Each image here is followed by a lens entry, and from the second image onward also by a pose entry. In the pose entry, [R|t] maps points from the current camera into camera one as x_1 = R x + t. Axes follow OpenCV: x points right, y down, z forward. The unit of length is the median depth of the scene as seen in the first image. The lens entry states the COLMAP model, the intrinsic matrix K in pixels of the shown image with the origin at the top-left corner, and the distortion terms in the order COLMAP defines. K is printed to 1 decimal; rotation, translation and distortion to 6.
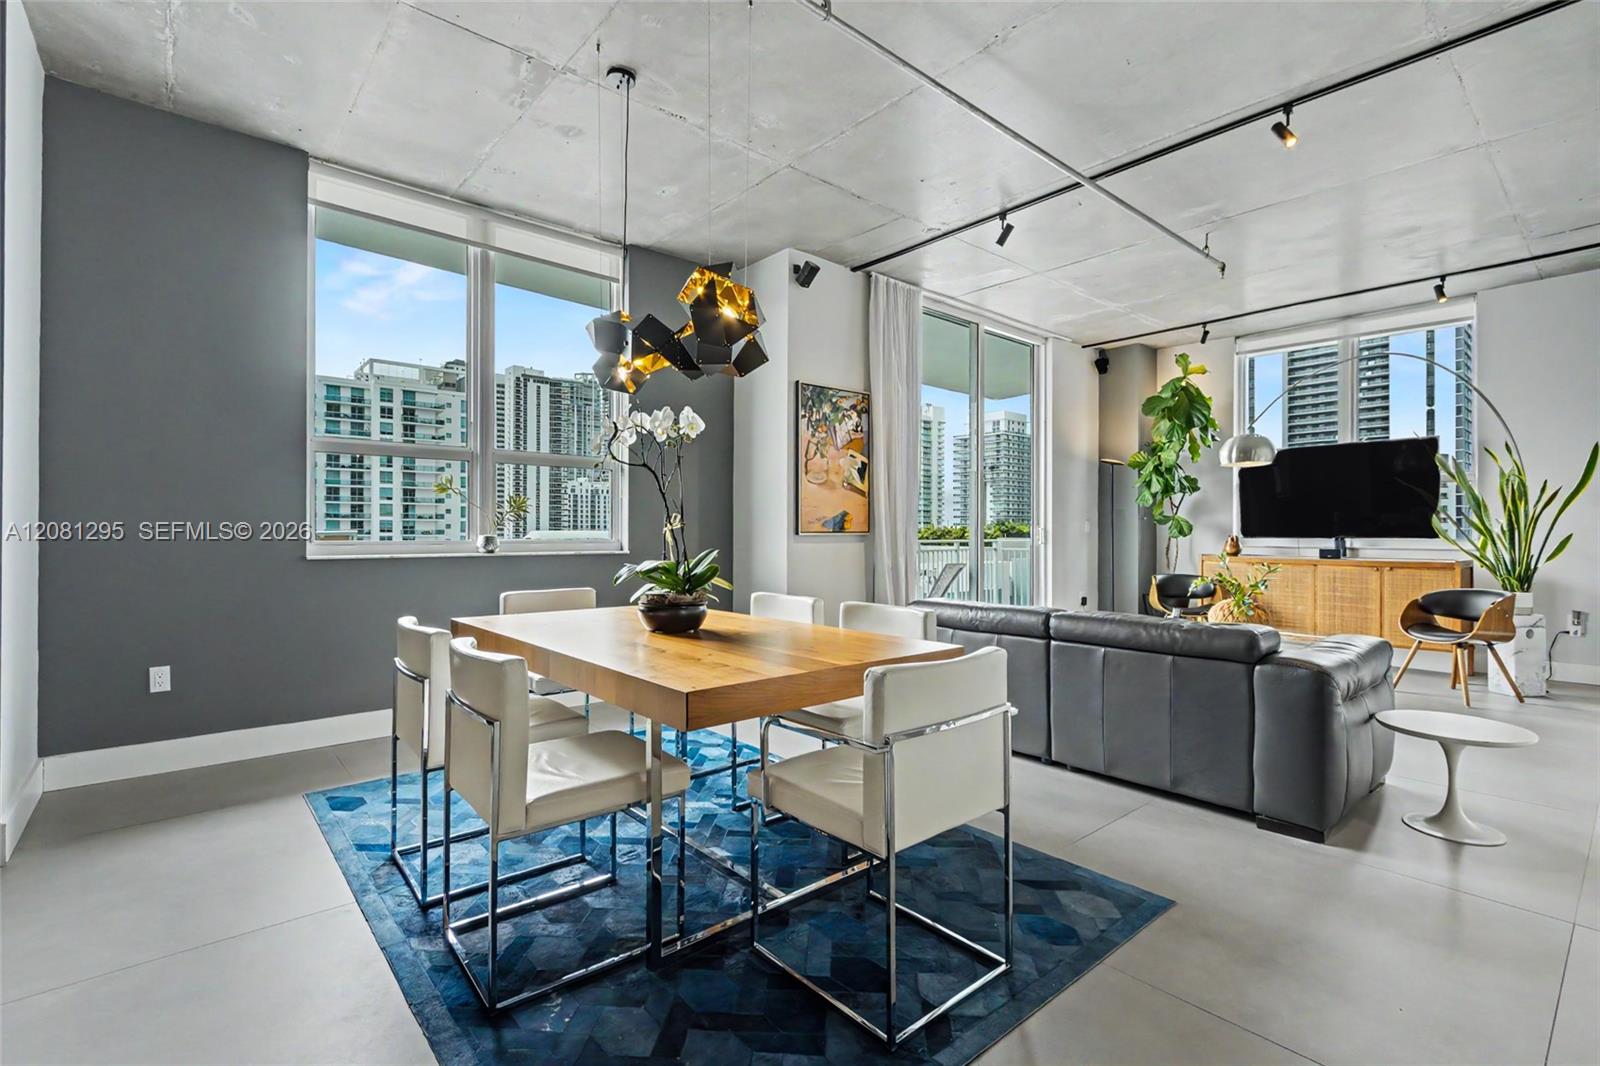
lens RADIAL K [[731.4, 0, 814.3], [0, 731.4, 527.5], [0, 0, 1]] dist [0.004089, -0.002661]
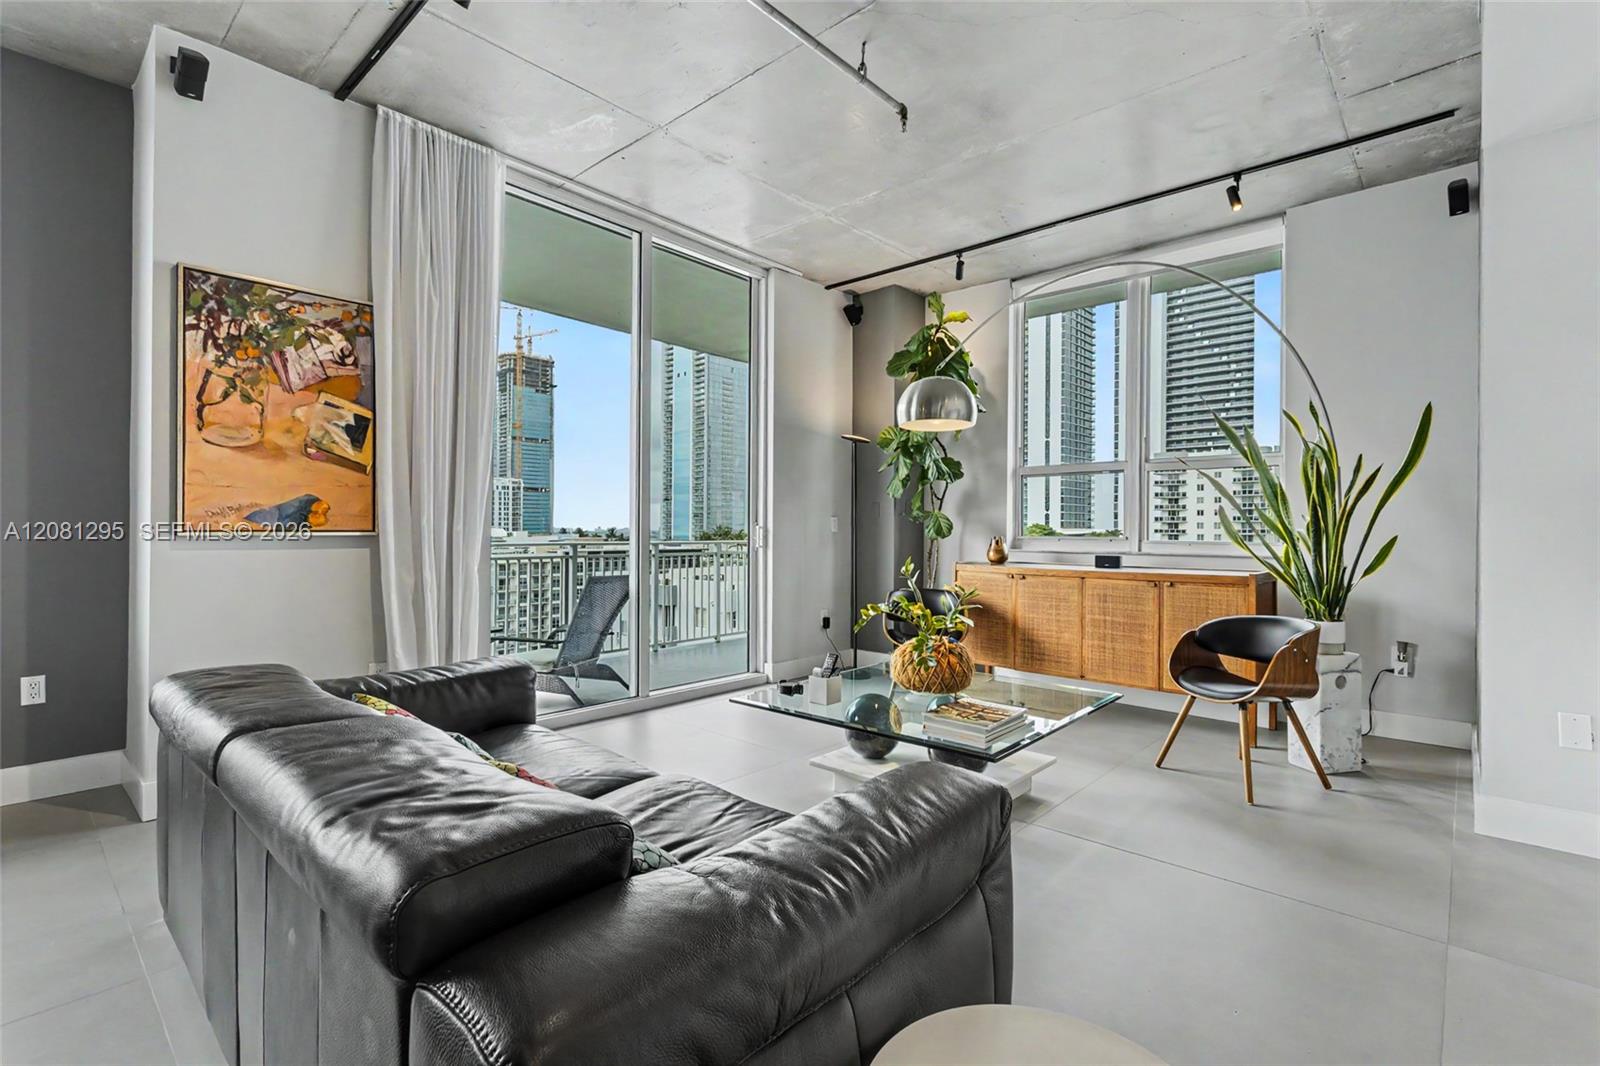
lens RADIAL K [[731.4, 0, 816.4], [0, 731.4, 528.6], [0, 0, 1]] dist [0.004089, -0.002661]
pose [[0.992095, 0.002850, 0.125458, 0.370036], [-0.003182, 0.999992, 0.002444, 0.001593], [-0.125450, -0.002824, 0.992096, 0.349855]]
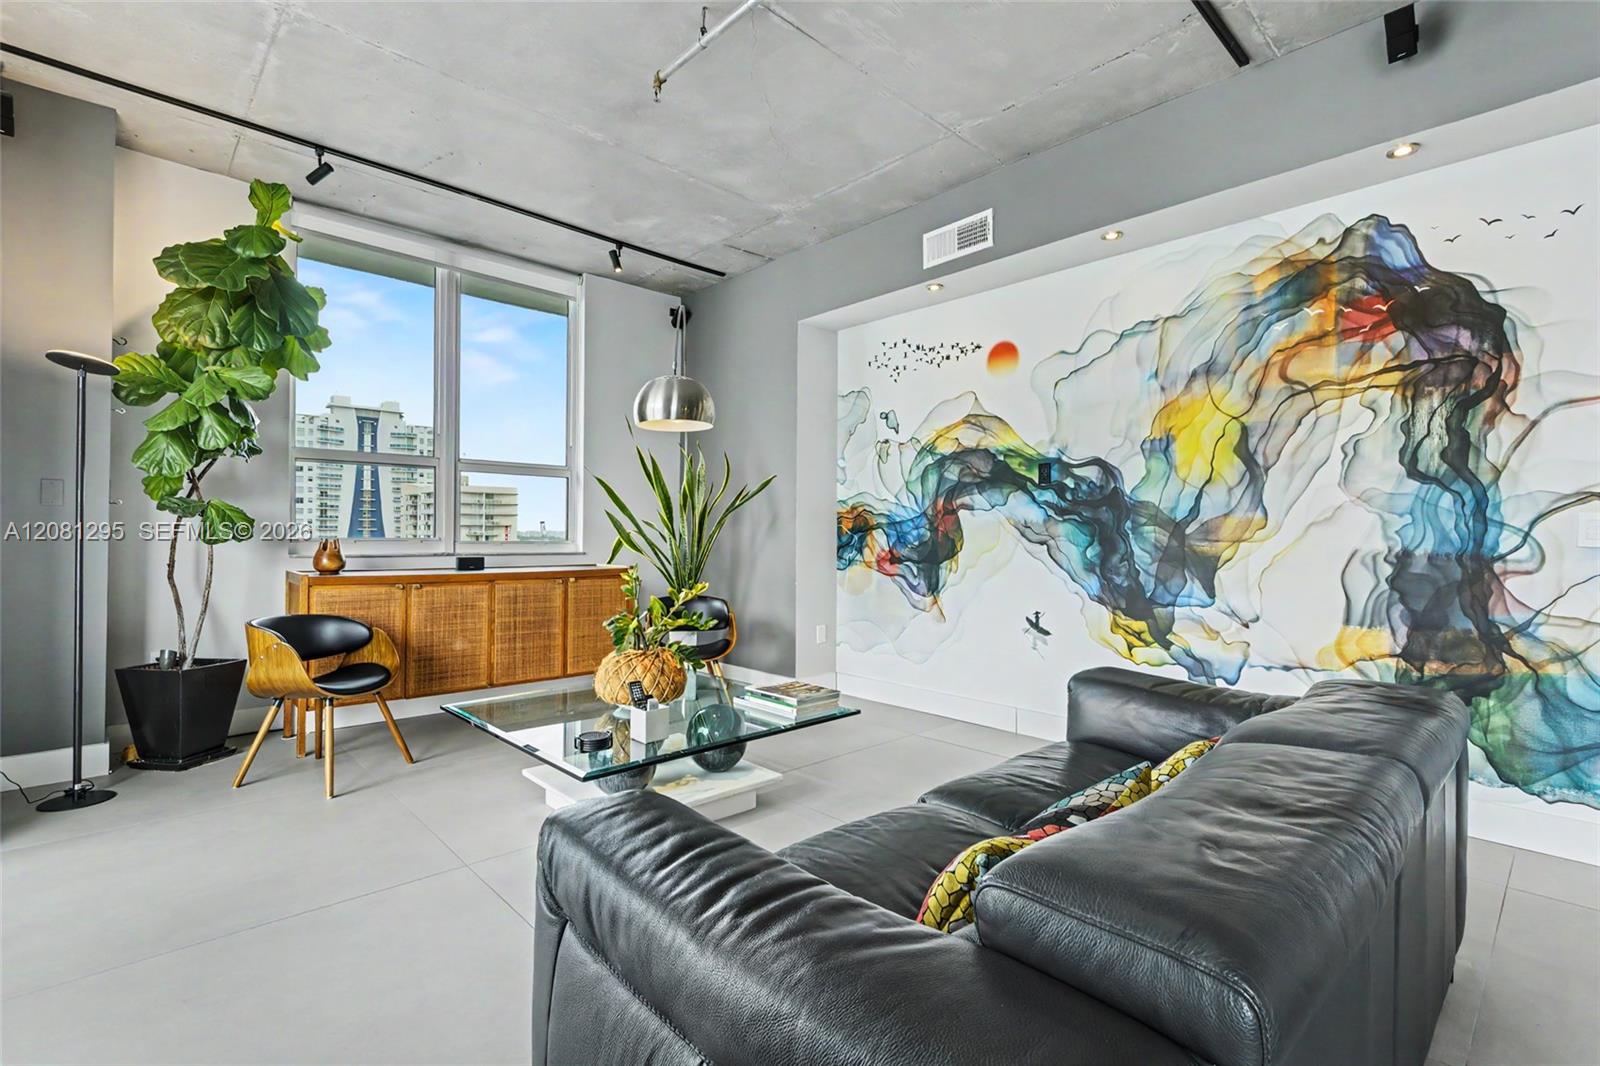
lens RADIAL K [[731.4, 0, 793.3], [0, 731.4, 530.1], [0, 0, 1]] dist [0.004089, -0.002661]
pose [[-0.027982, 0.004552, 0.999598, -0.022472], [-0.013567, 0.999896, -0.004933, 0.002847], [-0.999516, -0.013700, -0.027918, 0.824243]]
